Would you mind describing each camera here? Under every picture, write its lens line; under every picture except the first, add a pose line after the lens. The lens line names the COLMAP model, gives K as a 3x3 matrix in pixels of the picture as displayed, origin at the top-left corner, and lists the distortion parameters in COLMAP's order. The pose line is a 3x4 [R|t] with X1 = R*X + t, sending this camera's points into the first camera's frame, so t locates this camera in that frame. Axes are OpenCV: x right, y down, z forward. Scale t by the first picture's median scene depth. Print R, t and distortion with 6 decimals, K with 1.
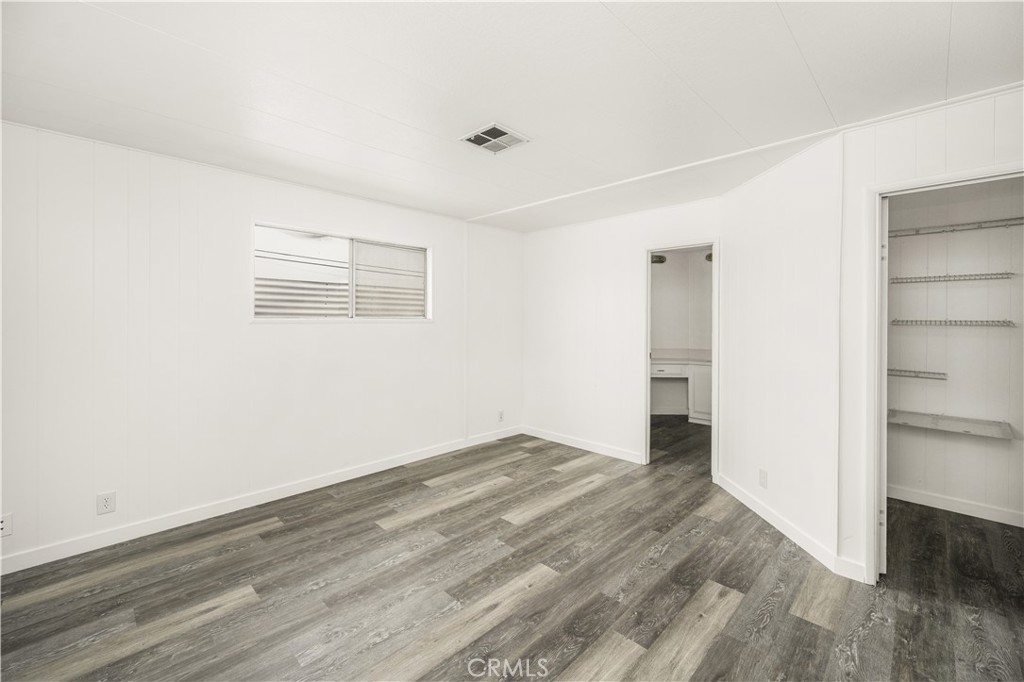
lens RADIAL K [[423.6, 0, 518.6], [0, 423.6, 319.1], [0, 0, 1]] dist [-0.001215, 0.000363]
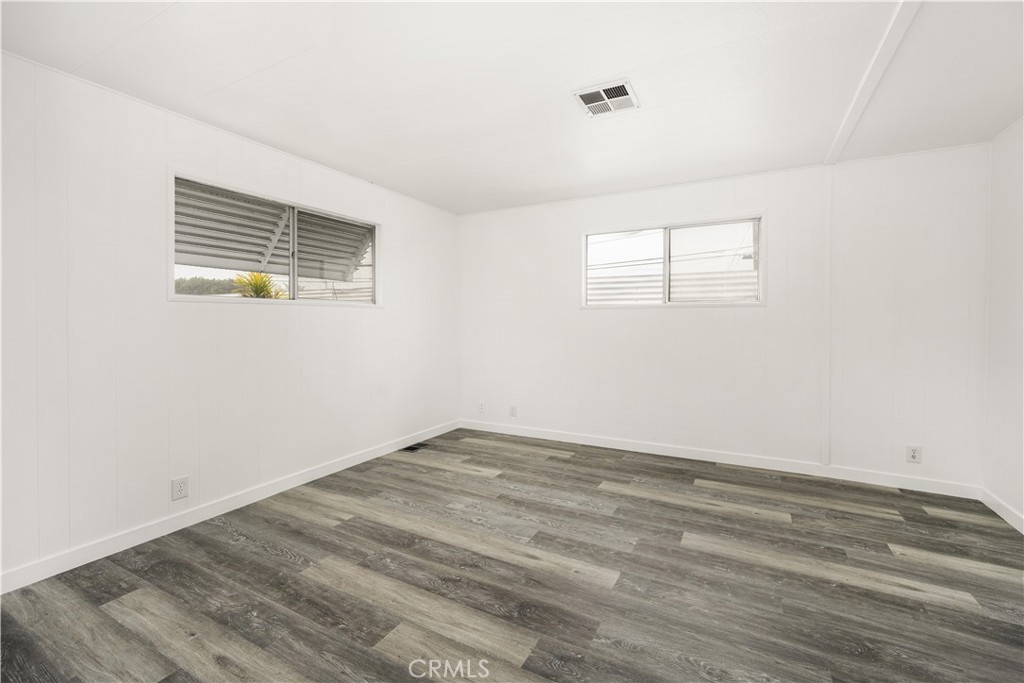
lens RADIAL K [[423.6, 0, 531.3], [0, 423.6, 324.3], [0, 0, 1]] dist [-0.001215, 0.000363]
pose [[0.300231, 0.001386, -0.953865, 0.677130], [0.004452, 0.999986, 0.002854, 0.050627], [0.953856, -0.005104, 0.300221, 0.461177]]
